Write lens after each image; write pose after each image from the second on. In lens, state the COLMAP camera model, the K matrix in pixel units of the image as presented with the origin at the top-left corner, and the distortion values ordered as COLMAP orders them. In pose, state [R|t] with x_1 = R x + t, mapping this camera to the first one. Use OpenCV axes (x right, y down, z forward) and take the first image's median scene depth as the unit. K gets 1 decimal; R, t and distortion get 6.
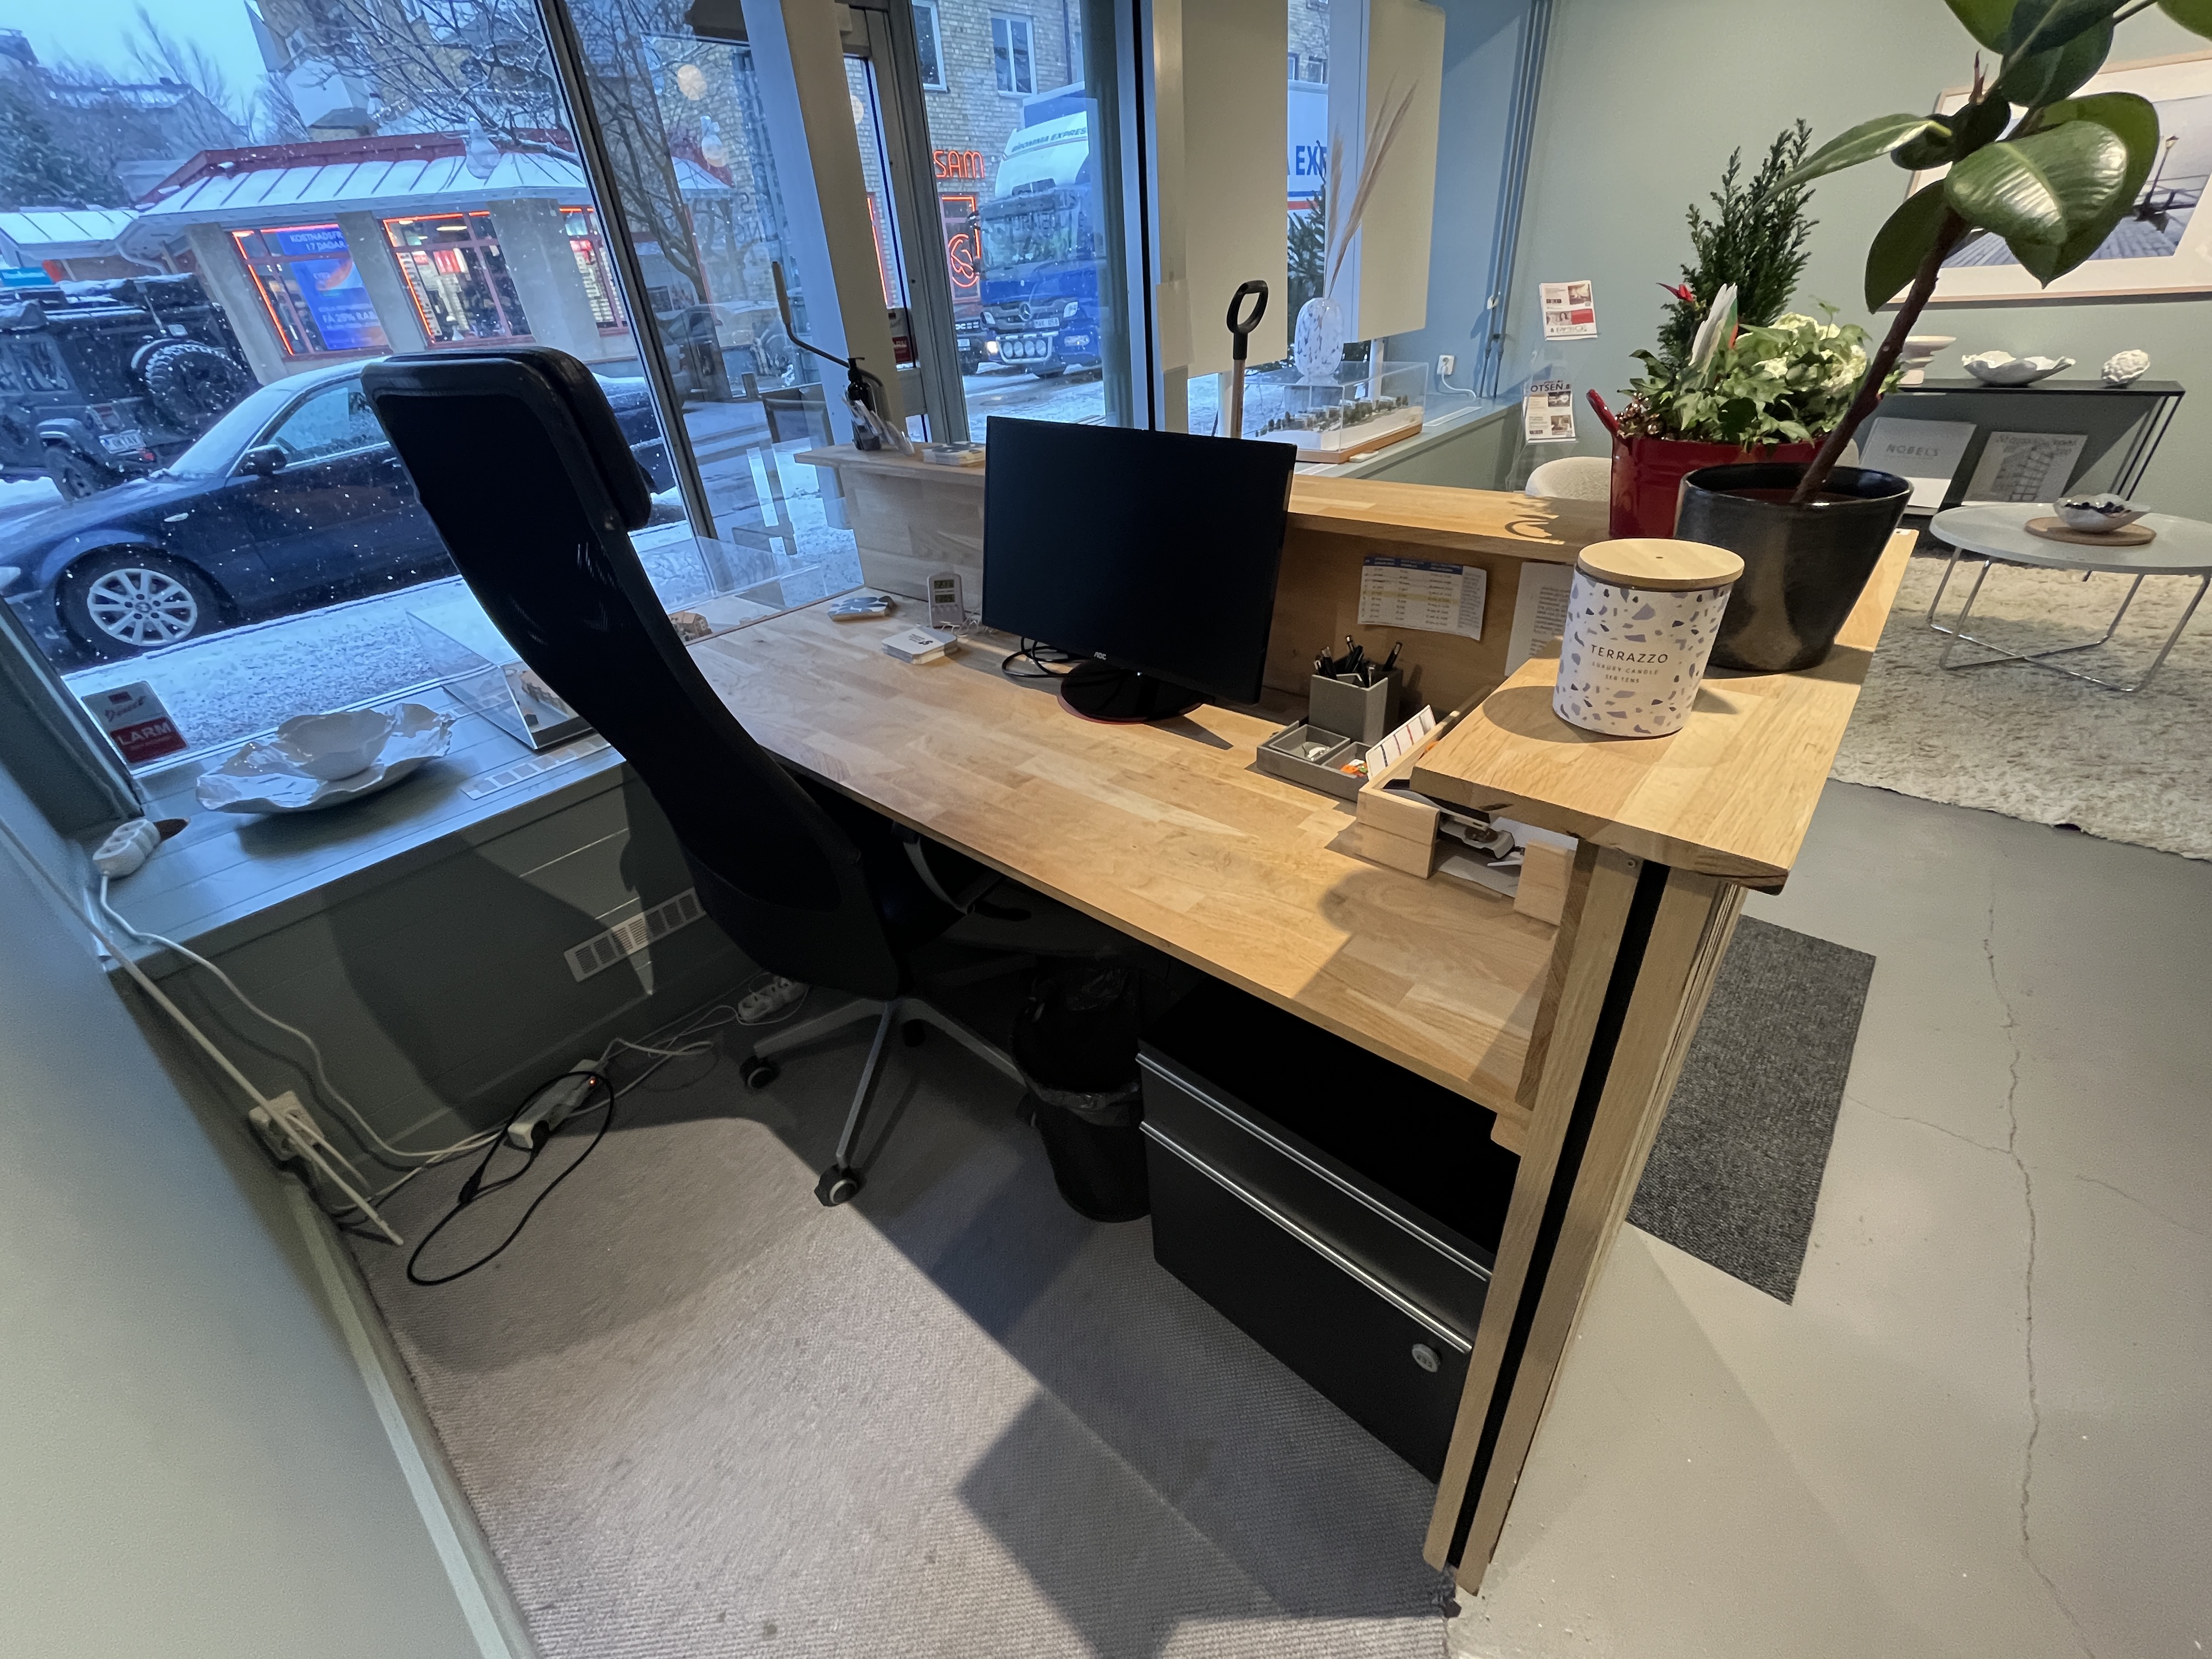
lens RADIAL K [[895.4, 0, 1103.6], [0, 895.4, 824.2], [0, 0, 1]] dist [-0.003747, -0.000165]
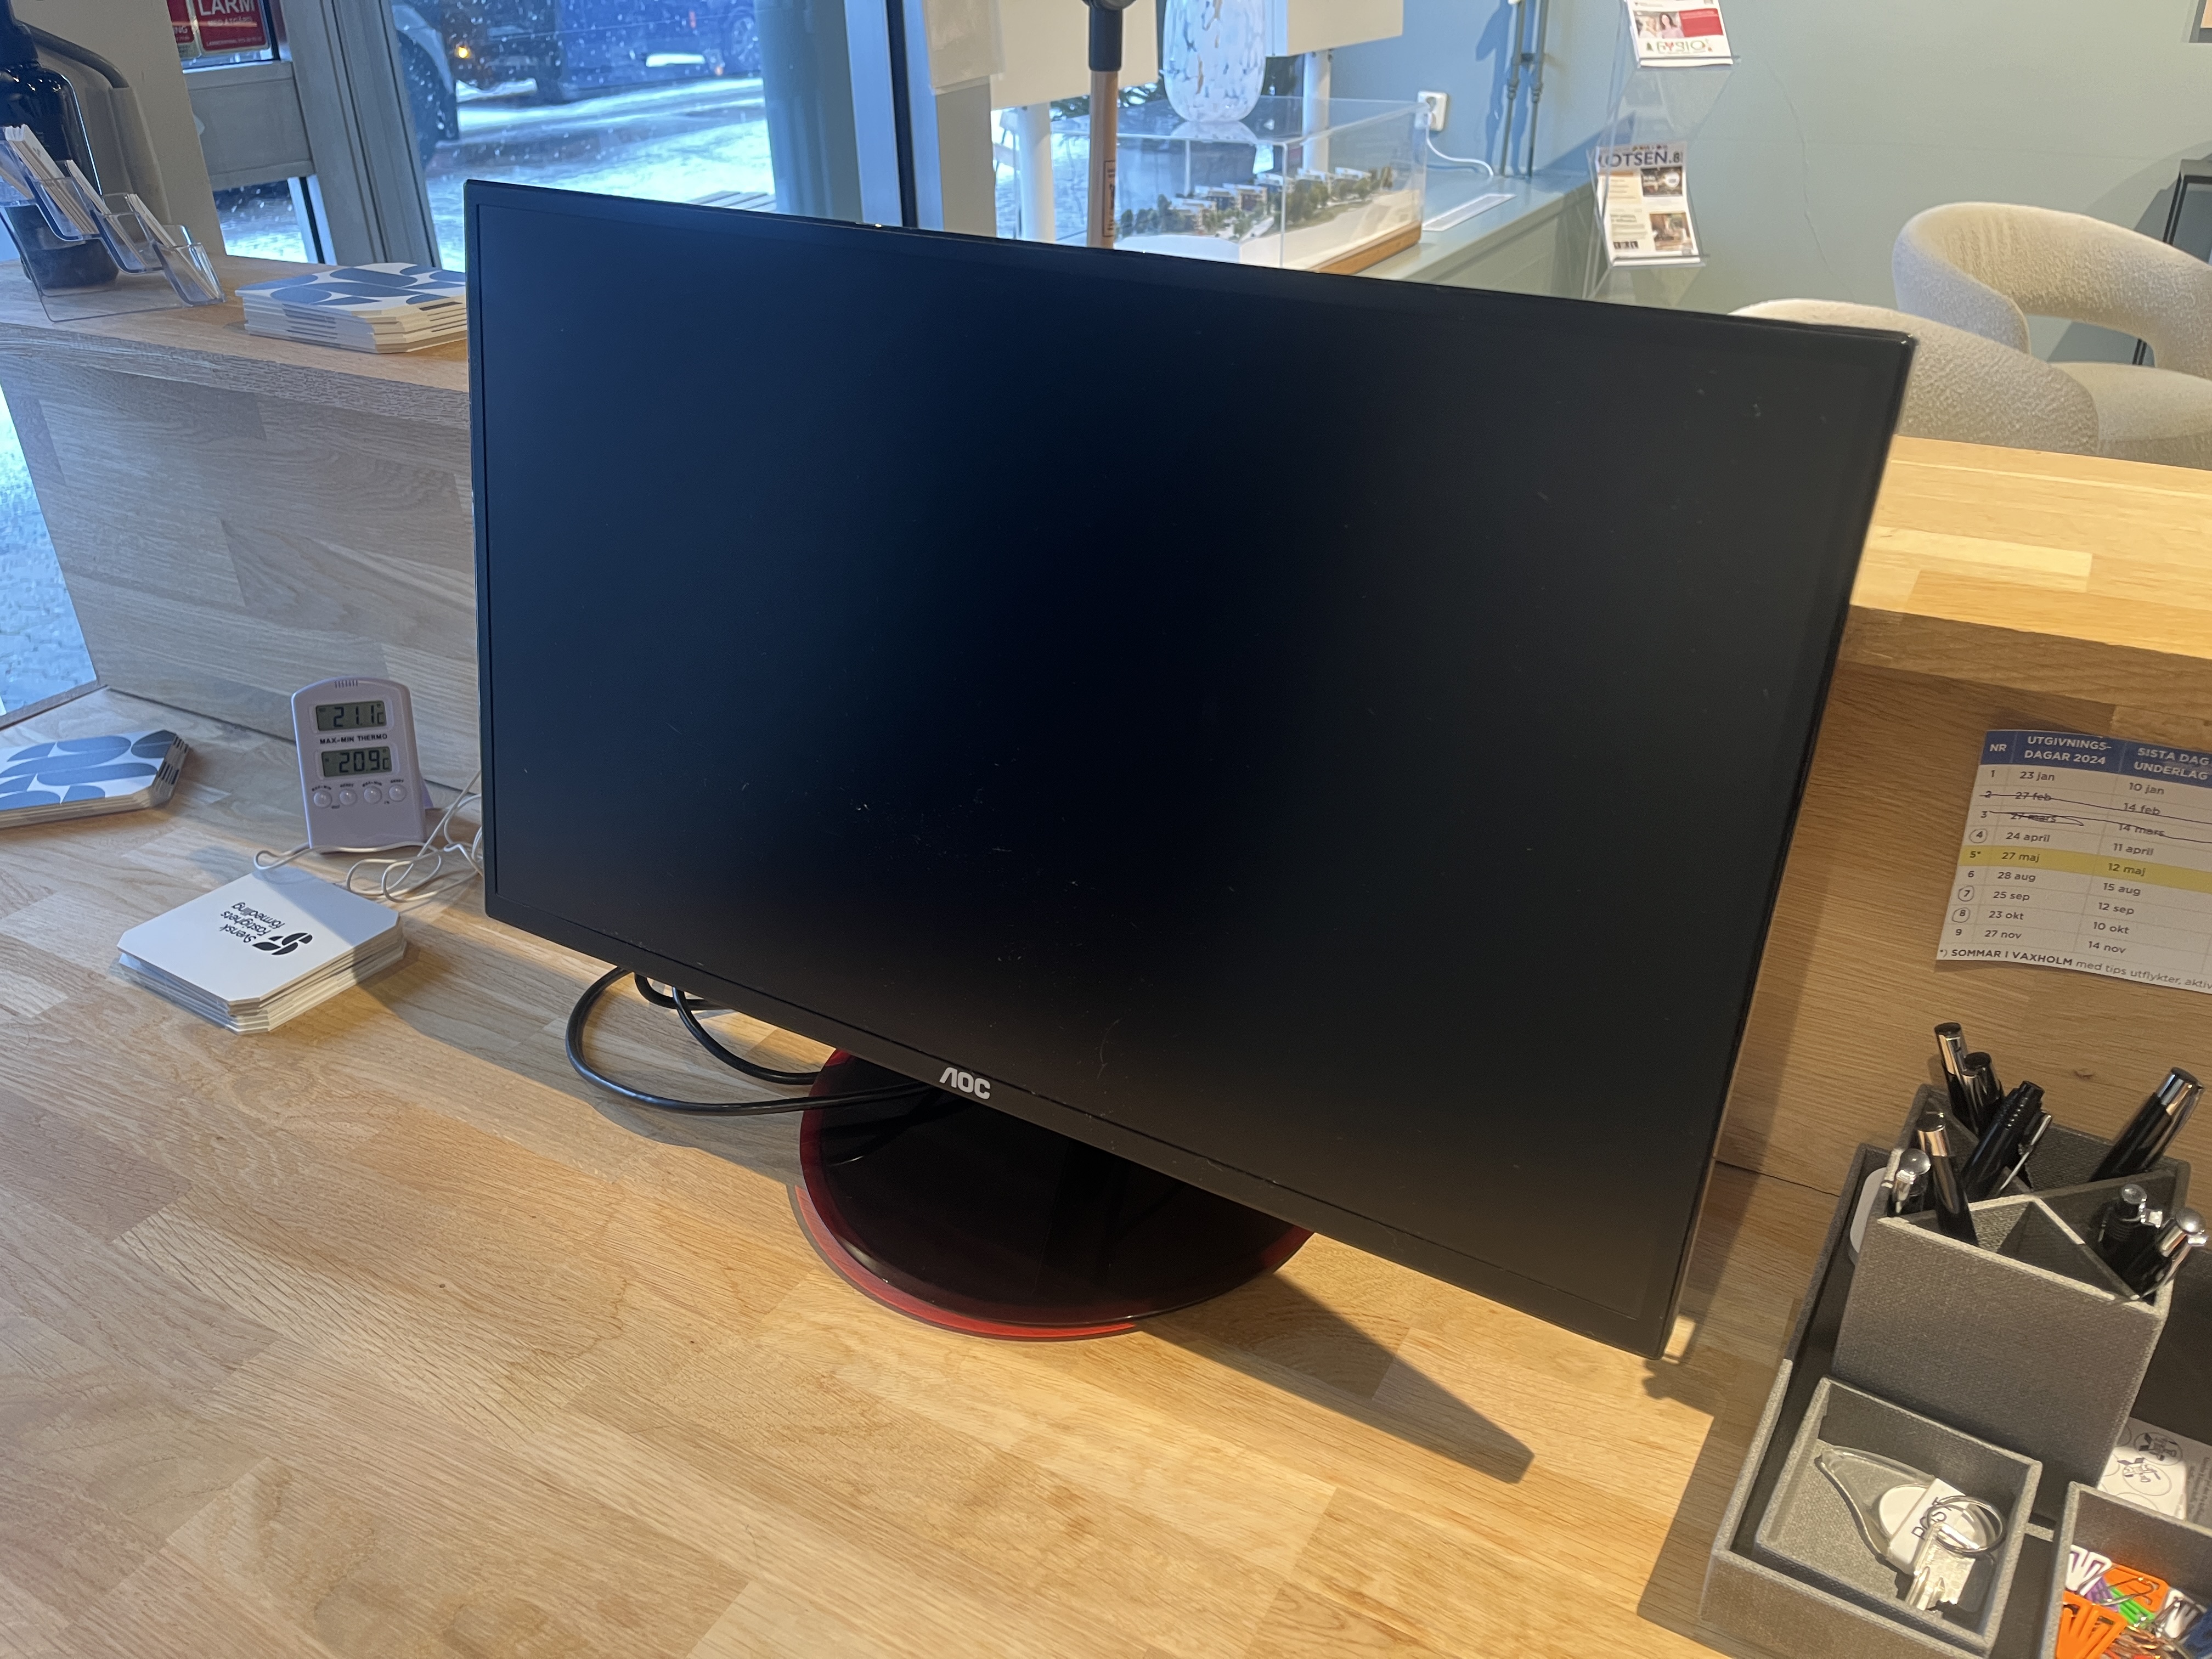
lens RADIAL K [[1671.7, 0, 1101.0], [0, 1671.7, 851.4], [0, 0, 1]] dist [0.066771, -0.097677]
pose [[0.977487, -0.055809, 0.203483, -0.032870], [0.067774, 0.996328, -0.052310, -0.122078], [-0.199817, 0.064923, 0.977680, 0.270638]]
